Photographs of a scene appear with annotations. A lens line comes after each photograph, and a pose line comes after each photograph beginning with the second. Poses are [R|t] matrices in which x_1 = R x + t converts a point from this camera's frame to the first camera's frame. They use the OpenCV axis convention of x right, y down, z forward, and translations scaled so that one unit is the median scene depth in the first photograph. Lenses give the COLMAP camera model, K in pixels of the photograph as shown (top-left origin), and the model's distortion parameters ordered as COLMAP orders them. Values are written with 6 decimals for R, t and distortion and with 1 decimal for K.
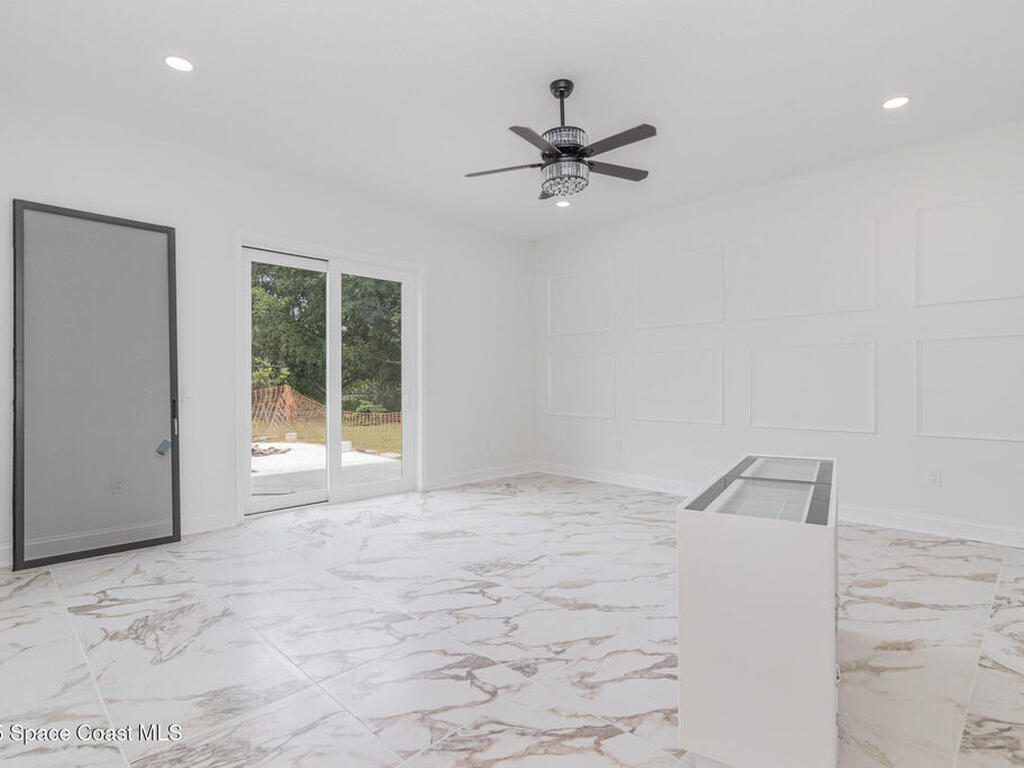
lens RADIAL K [[531.1, 0, 510.8], [0, 531.1, 382.6], [0, 0, 1]] dist [0.000958, 0.000150]
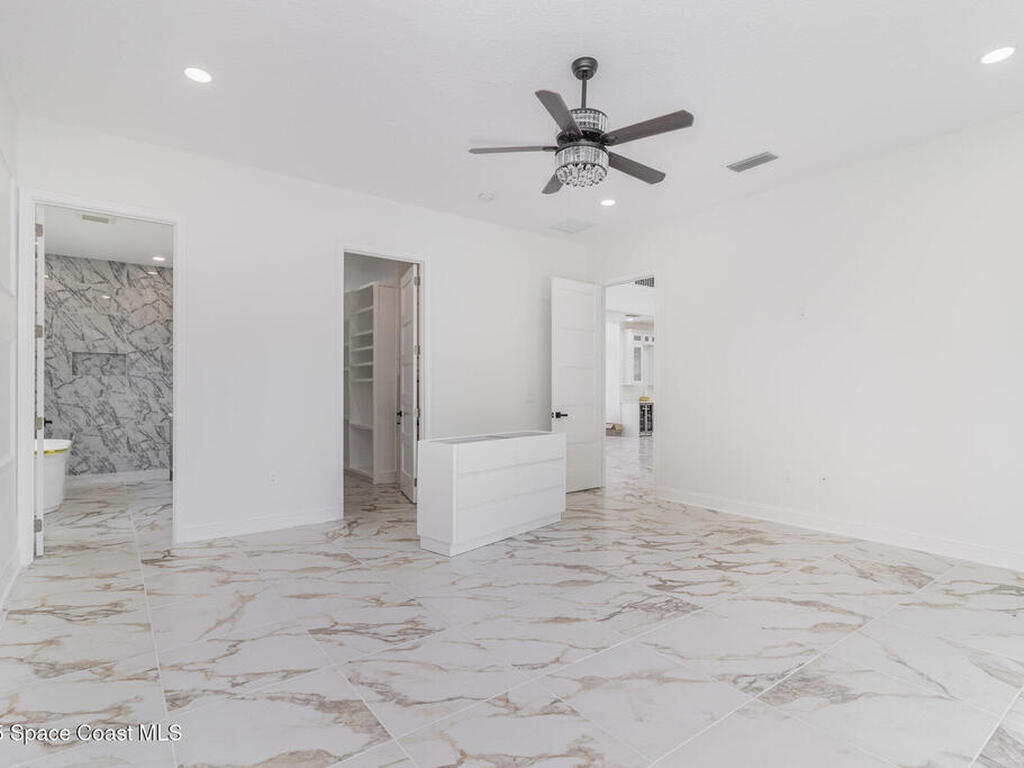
lens RADIAL K [[531.1, 0, 510.8], [0, 531.1, 382.6], [0, 0, 1]] dist [0.000958, 0.000150]
pose [[-0.989991, 0.001499, 0.141120, 0.094567], [0.000126, 0.999953, -0.009739, -0.007842], [-0.141128, -0.009623, -0.989945, 1.959124]]
